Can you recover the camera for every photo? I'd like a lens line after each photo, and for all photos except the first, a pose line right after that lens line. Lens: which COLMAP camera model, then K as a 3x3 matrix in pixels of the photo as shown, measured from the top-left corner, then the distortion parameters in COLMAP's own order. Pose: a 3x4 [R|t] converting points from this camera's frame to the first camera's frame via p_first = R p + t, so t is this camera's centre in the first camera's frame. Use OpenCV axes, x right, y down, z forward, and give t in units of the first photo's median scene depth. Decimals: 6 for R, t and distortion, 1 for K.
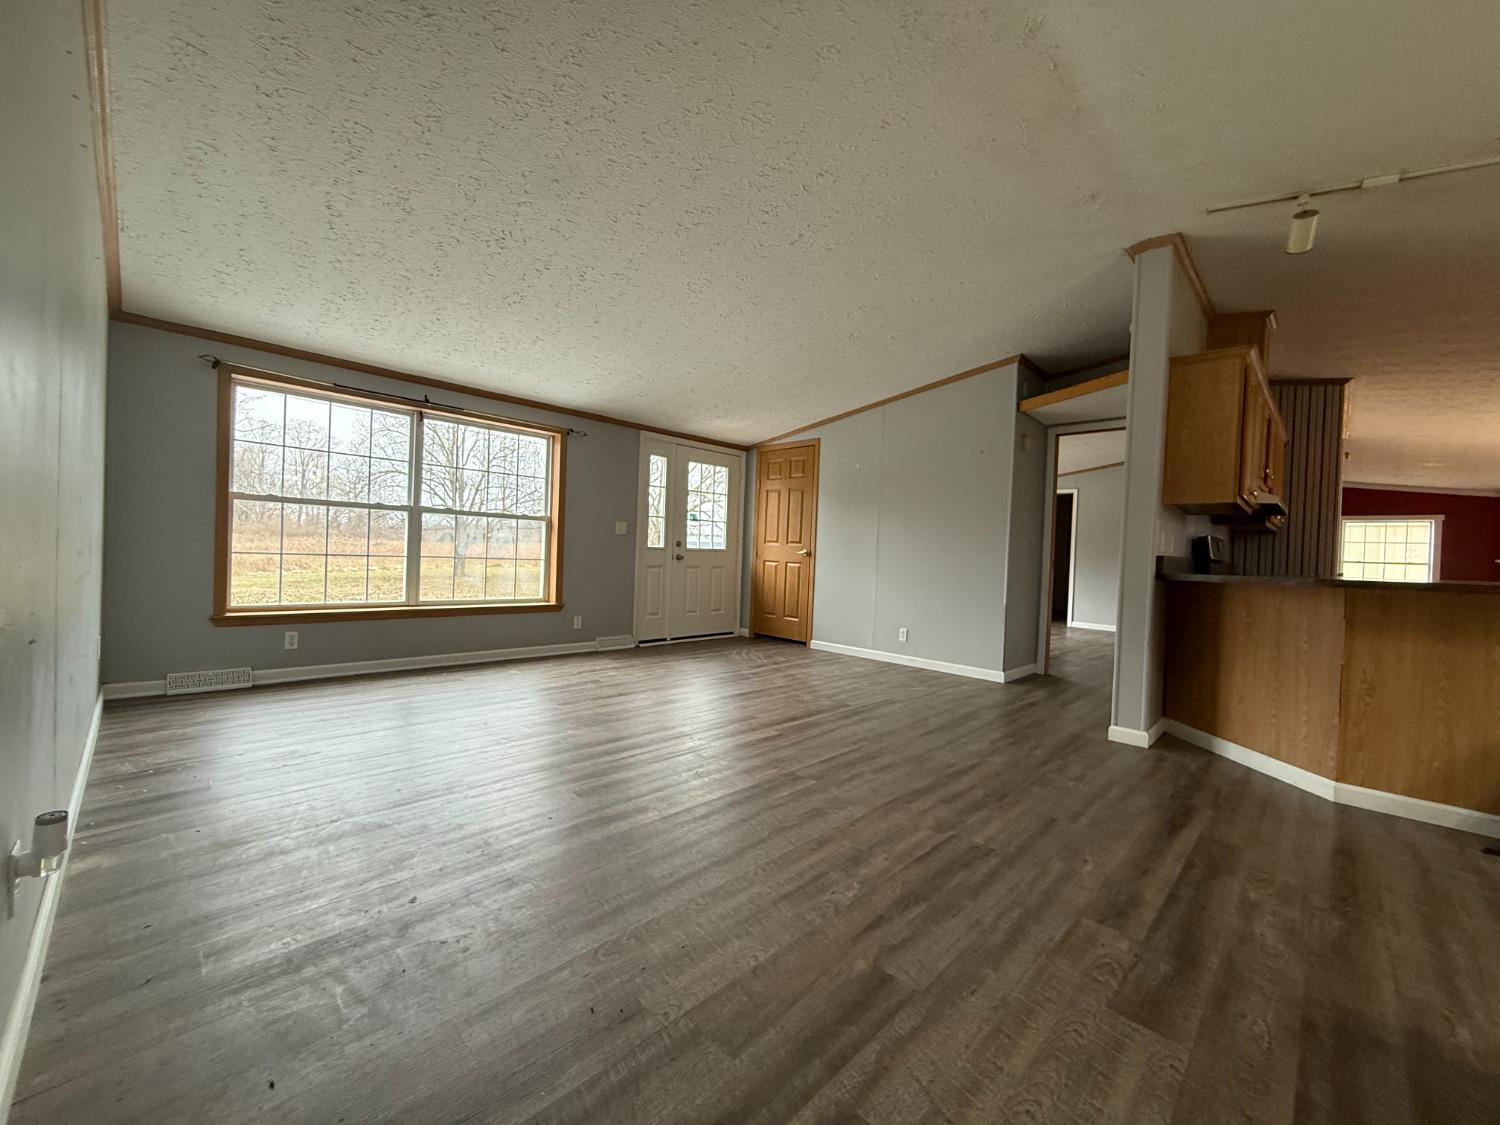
lens RADIAL K [[598.5, 0, 763.1], [0, 598.5, 564.5], [0, 0, 1]] dist [0.001765, 0.000390]
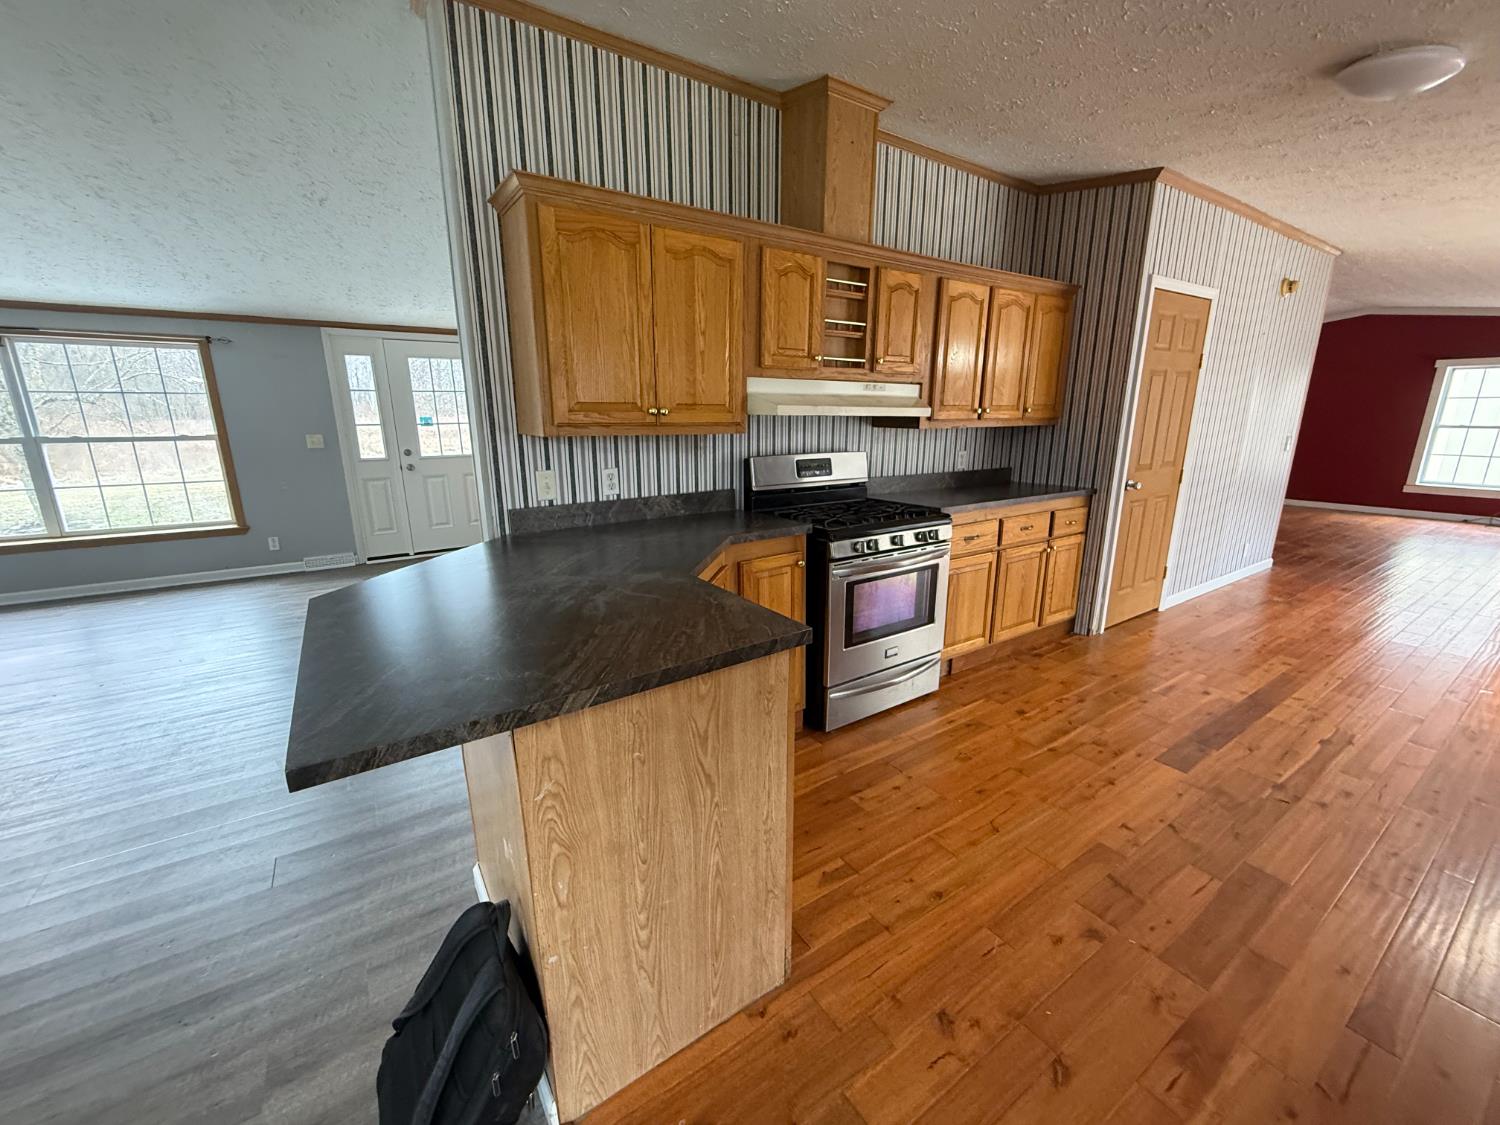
lens RADIAL K [[598.5, 0, 745.6], [0, 598.5, 561.2], [0, 0, 1]] dist [0.001765, 0.000390]
pose [[0.974249, 0.016709, -0.224857, 0.714733], [0.033808, 0.975152, 0.218942, -0.068827], [0.222928, -0.220906, 0.949476, 0.254386]]
